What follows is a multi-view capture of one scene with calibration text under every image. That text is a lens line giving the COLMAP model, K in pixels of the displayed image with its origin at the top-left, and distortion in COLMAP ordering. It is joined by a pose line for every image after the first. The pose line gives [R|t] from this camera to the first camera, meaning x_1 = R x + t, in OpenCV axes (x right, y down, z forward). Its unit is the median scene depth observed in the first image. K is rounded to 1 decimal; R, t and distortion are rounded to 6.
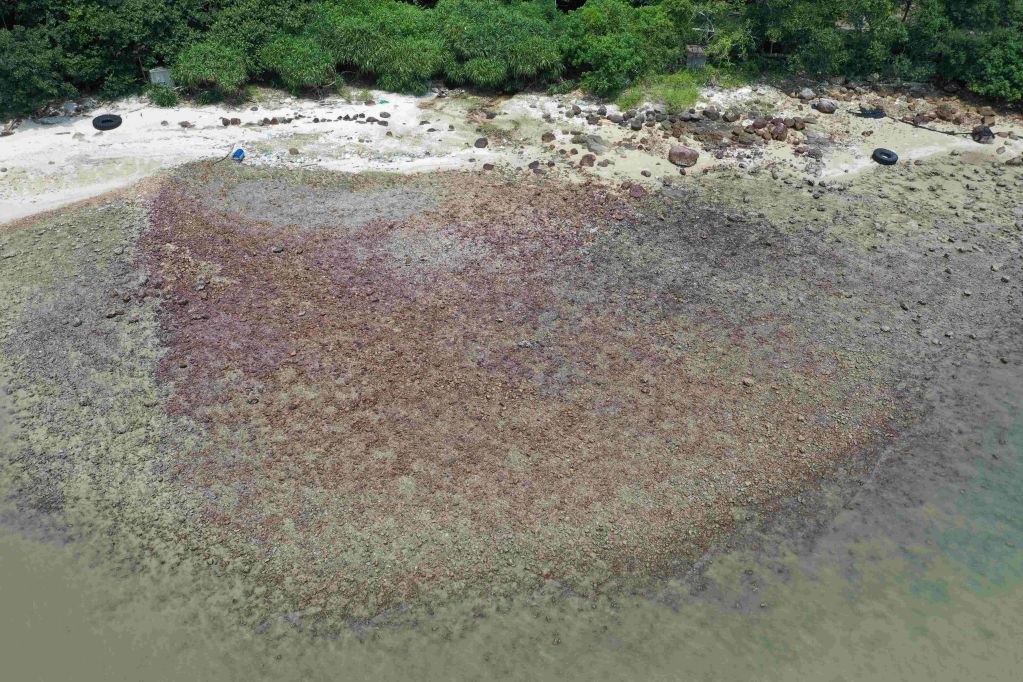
lens RADIAL K [[797.8, 0, 511.5], [0, 797.8, 341.0], [0, 0, 1]] dist [-0.013448, 0.000807]
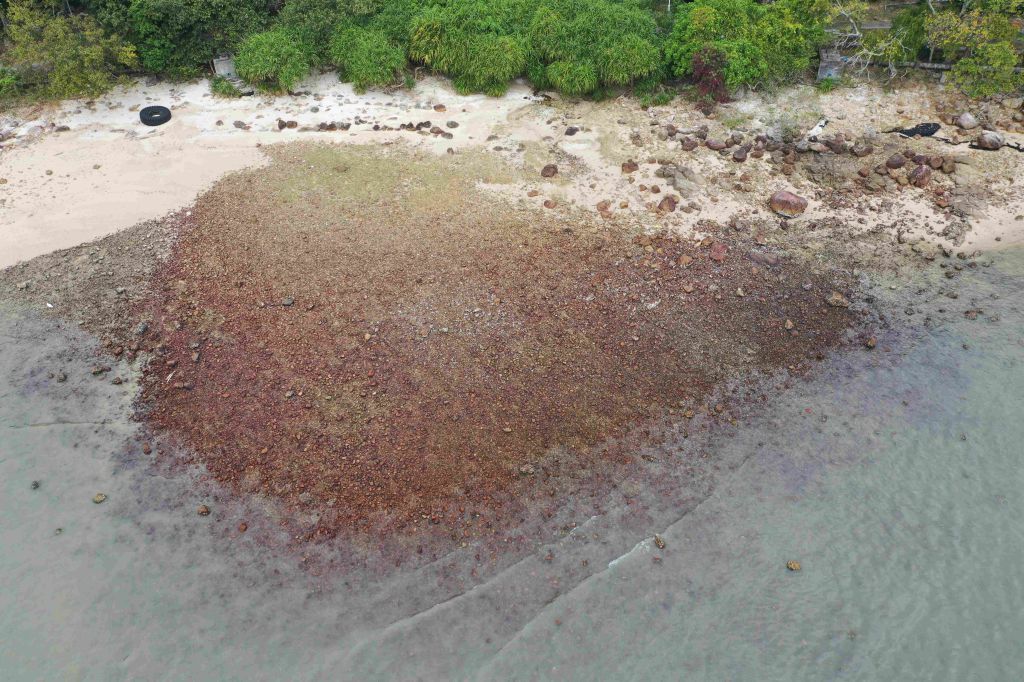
lens RADIAL K [[798.6, 0, 512.0], [0, 798.6, 341.0], [0, 0, 1]] dist [-0.013448, 0.000807]
pose [[0.980492, 0.102026, -0.168006, 0.083857], [-0.088034, 0.992156, 0.088744, -0.132506], [0.175743, -0.072223, 0.981783, 0.121752]]
